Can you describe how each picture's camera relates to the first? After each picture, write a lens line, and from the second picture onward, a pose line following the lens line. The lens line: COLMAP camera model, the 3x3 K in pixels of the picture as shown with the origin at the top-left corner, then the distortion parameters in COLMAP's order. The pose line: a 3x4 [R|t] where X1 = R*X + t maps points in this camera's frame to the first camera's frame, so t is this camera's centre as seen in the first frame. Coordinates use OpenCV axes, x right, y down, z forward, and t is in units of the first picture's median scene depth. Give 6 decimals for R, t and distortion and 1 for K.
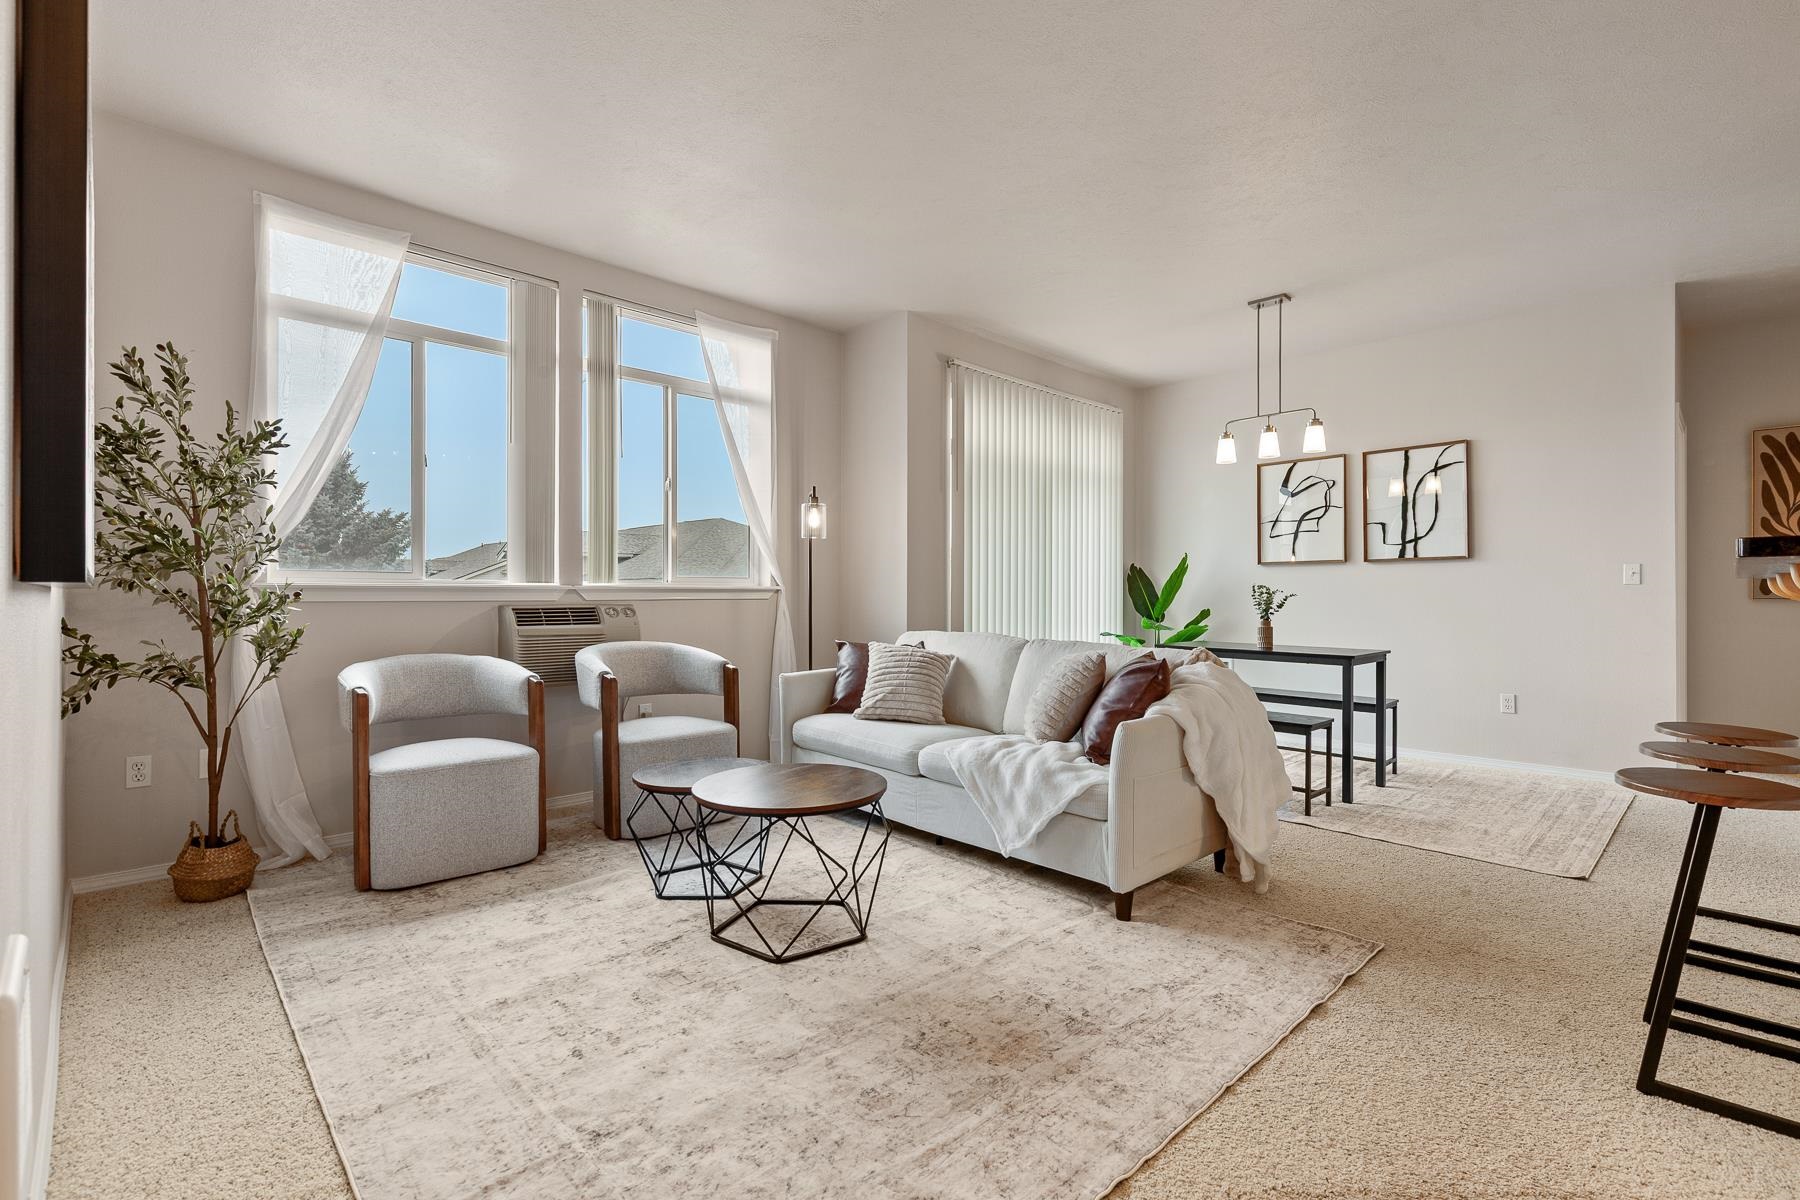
lens RADIAL K [[811.6, 0, 906.5], [0, 811.6, 596.6], [0, 0, 1]] dist [0.007443, -0.001416]
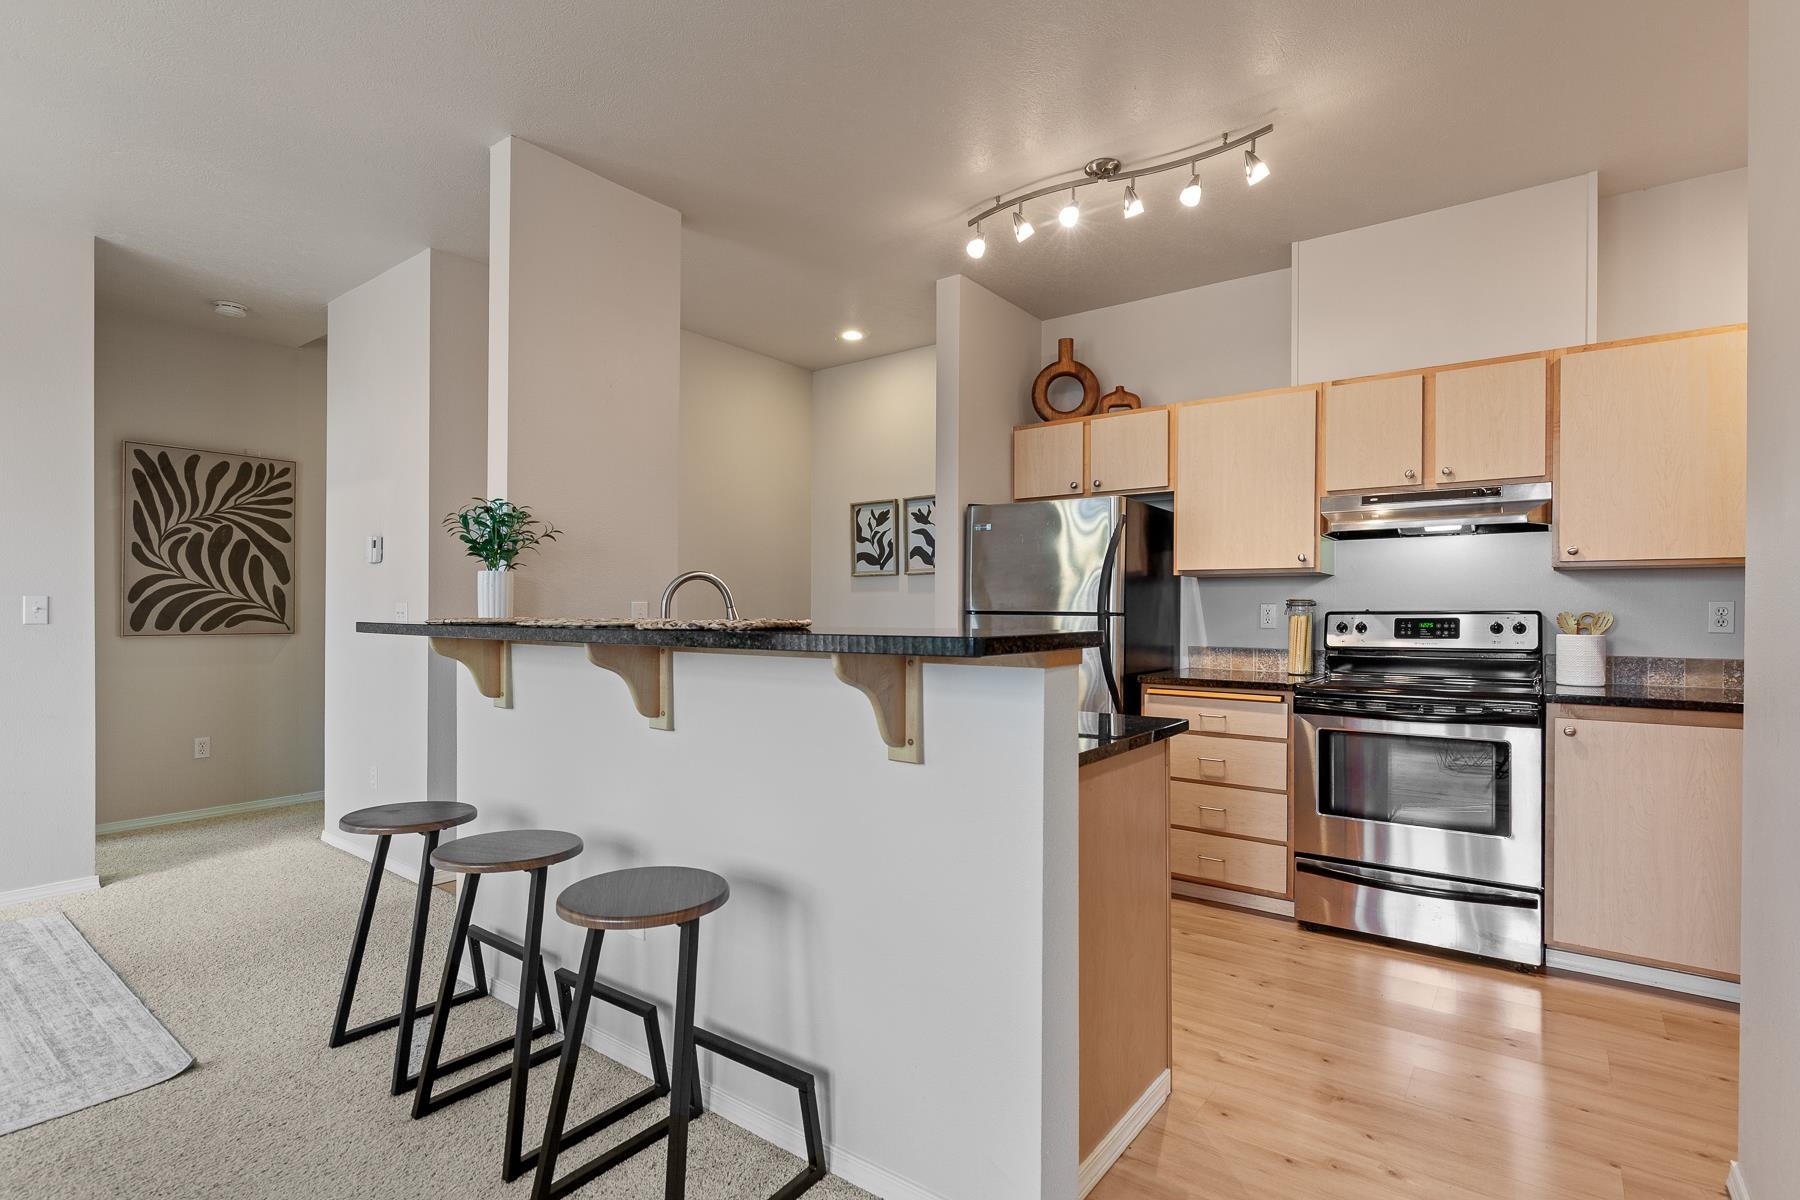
lens RADIAL K [[873.4, 0, 937.0], [0, 873.4, 592.8], [0, 0, 1]] dist [0.013838, -0.002398]
pose [[-0.147749, 0.024936, 0.988710, -0.005736], [-0.001247, 0.999677, -0.025399, -0.029506], [-0.989024, -0.004986, -0.147671, 0.412868]]
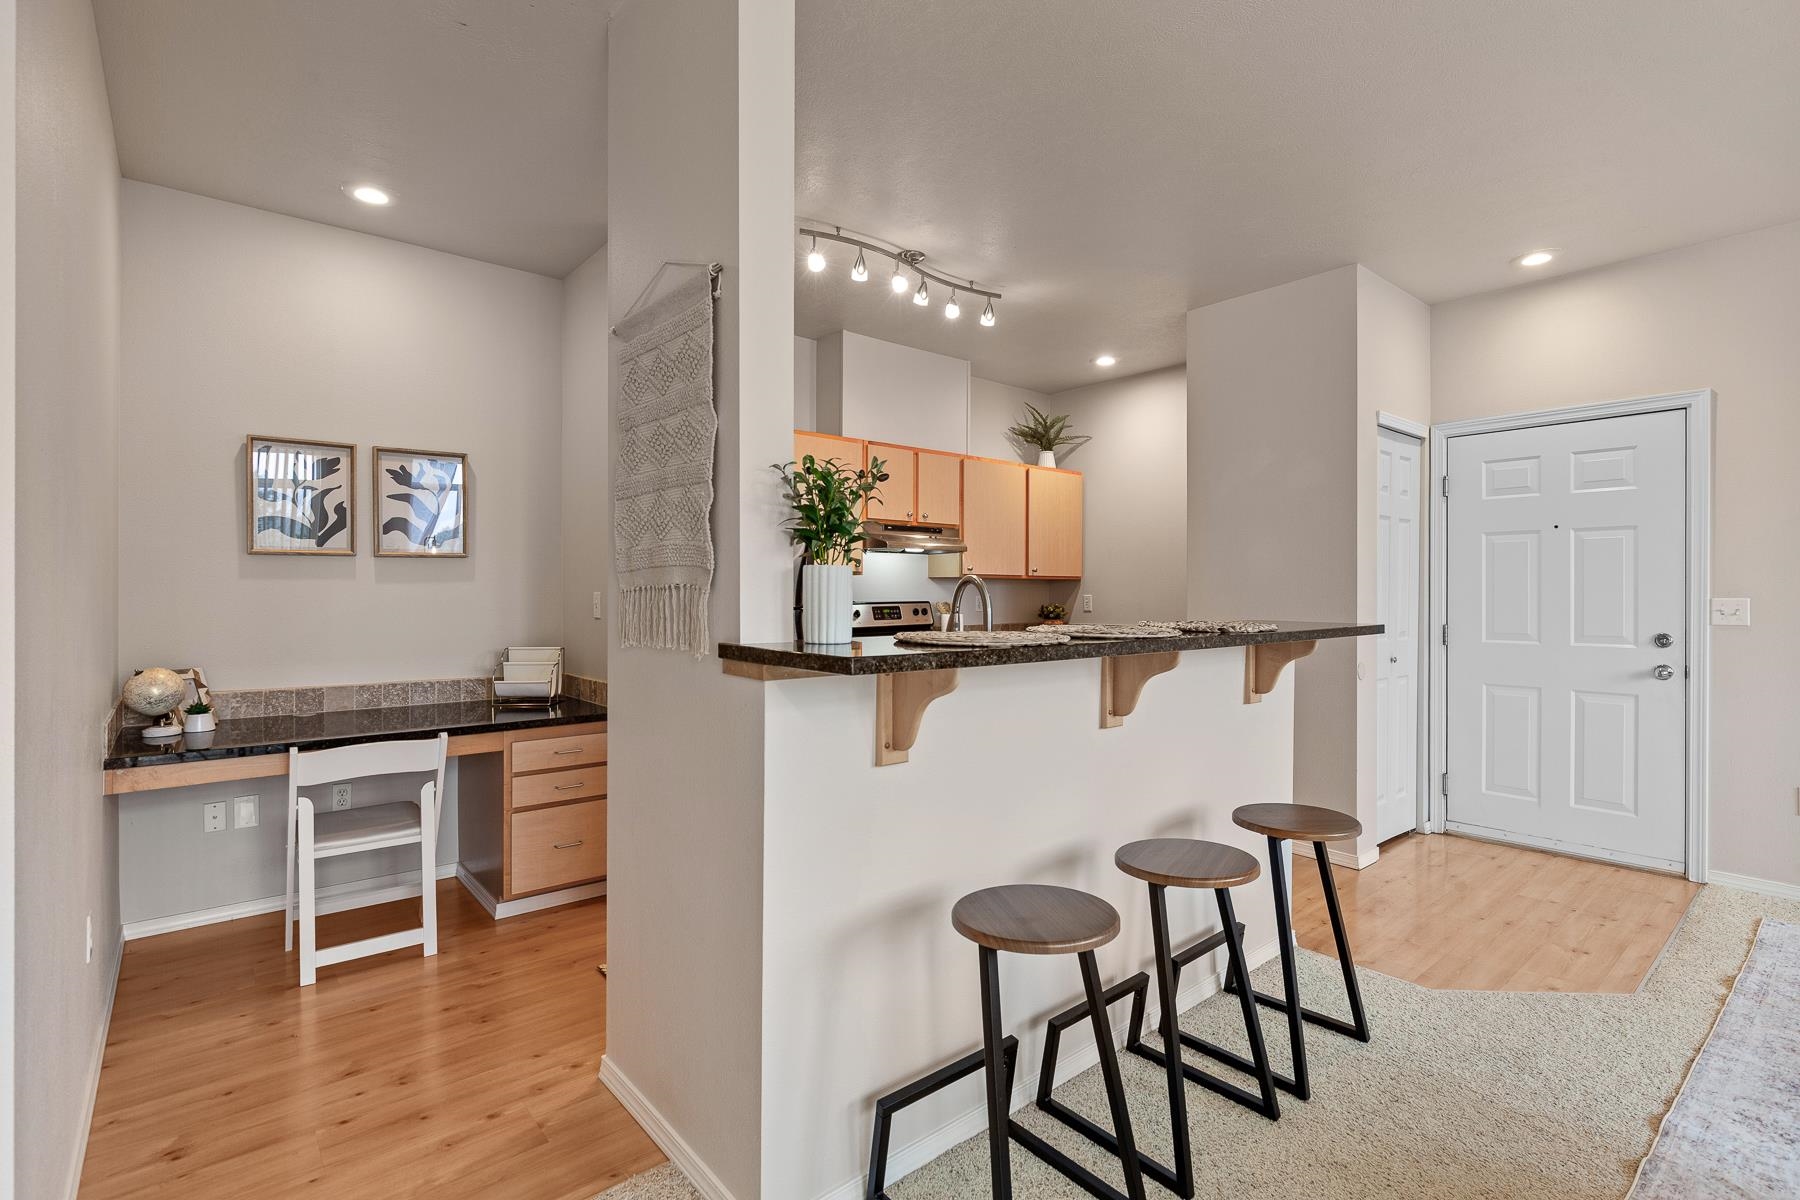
lens RADIAL K [[815.0, 0, 897.4], [0, 815.0, 597.0], [0, 0, 1]] dist [-0.014535, 0.001349]
pose [[-0.995471, -0.001815, 0.095050, 0.743740], [-0.000876, 0.999950, 0.009917, -0.058147], [-0.095063, 0.009789, -0.995423, 1.147388]]
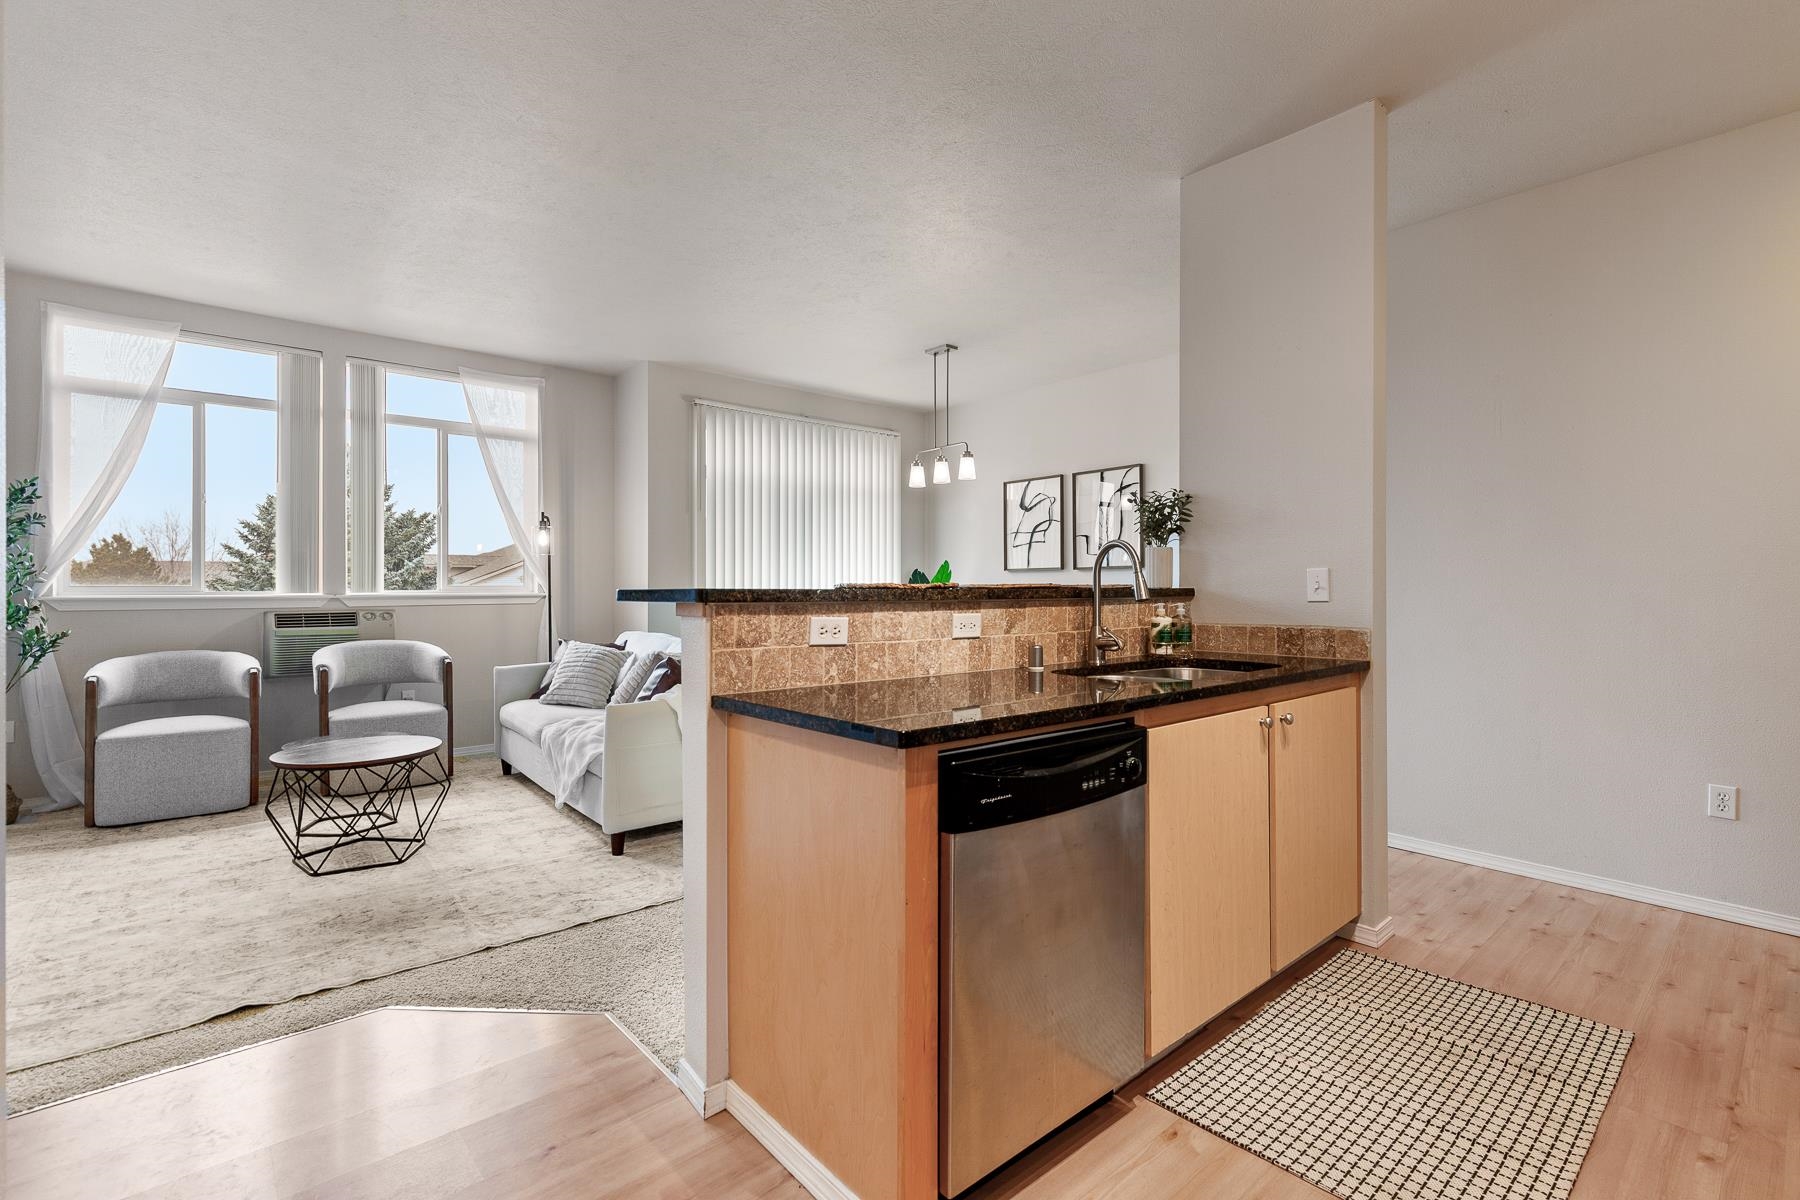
lens RADIAL K [[811.6, 0, 907.6], [0, 811.6, 582.5], [0, 0, 1]] dist [0.007443, -0.001416]
pose [[0.998335, -0.001246, -0.057674, 0.603767], [0.000823, 0.999973, -0.007366, -0.025355], [0.057682, 0.007306, 0.998308, -0.215955]]
